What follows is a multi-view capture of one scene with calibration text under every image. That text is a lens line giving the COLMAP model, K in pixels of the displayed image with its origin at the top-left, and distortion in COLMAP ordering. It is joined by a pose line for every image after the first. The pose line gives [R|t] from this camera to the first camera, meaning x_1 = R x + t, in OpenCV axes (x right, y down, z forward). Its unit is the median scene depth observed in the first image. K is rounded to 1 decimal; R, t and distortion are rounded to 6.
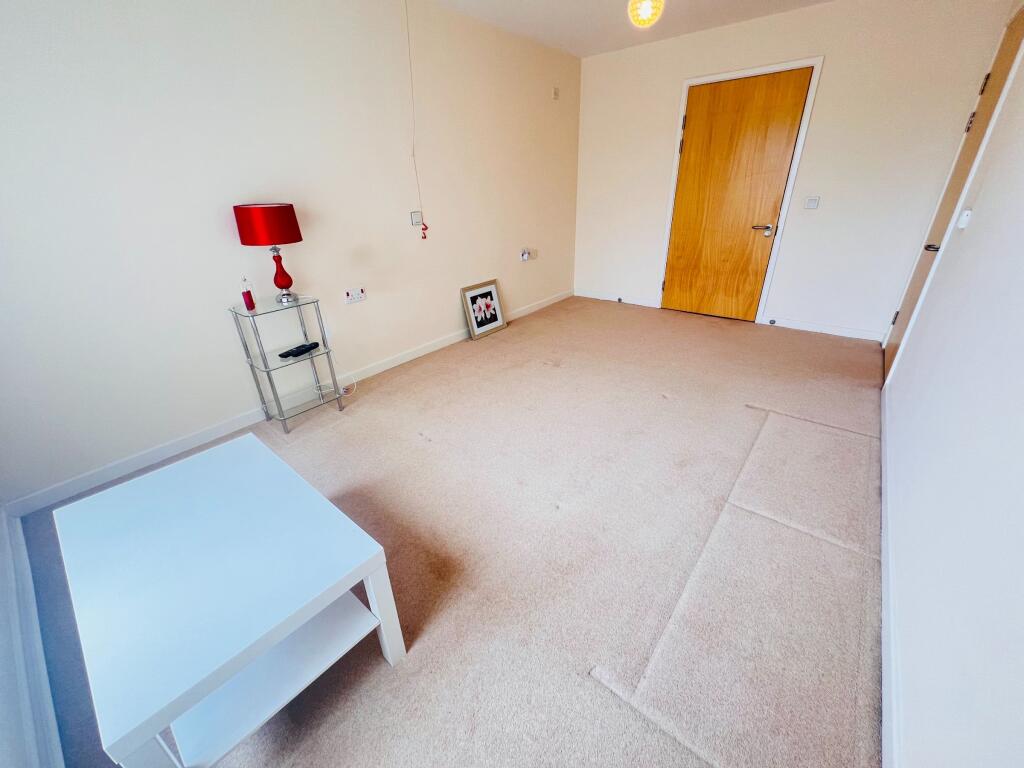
lens RADIAL K [[409.7, 0, 511.5], [0, 409.7, 380.6], [0, 0, 1]] dist [0.000514, 0.000006]
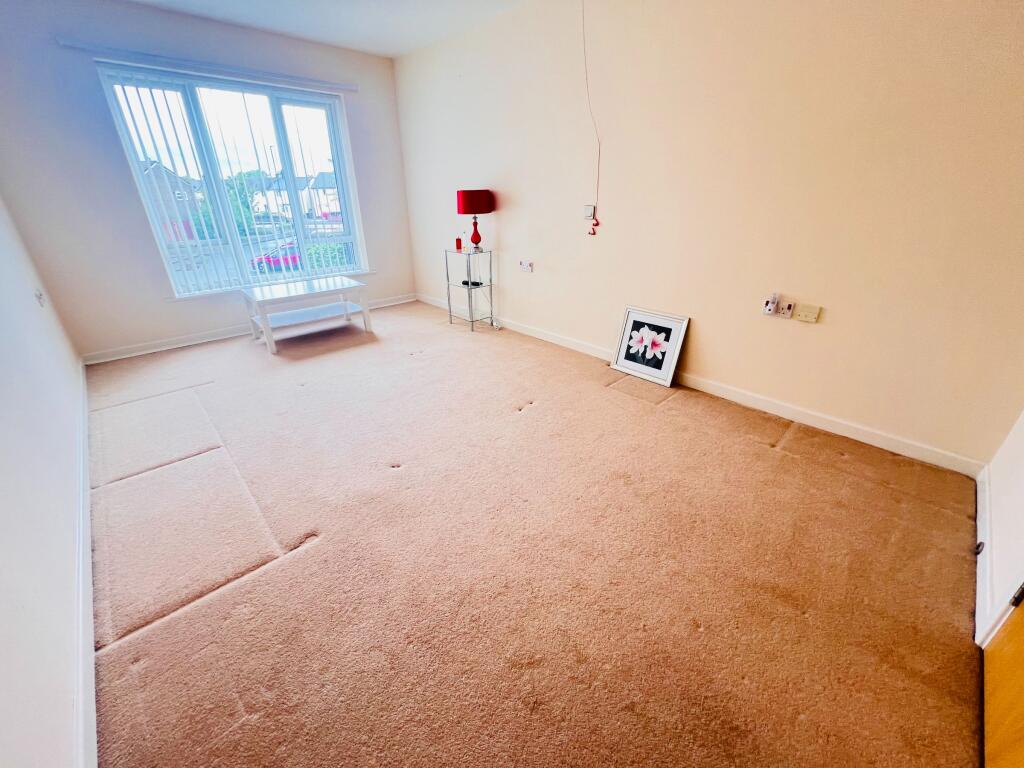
lens RADIAL K [[409.7, 0, 513.0], [0, 409.7, 382.8], [0, 0, 1]] dist [0.000514, 0.000006]
pose [[-0.123697, 0.461384, -0.878535, 0.878623], [-0.411906, 0.781585, 0.468464, -0.495718], [0.902791, 0.419822, 0.093367, 0.989680]]
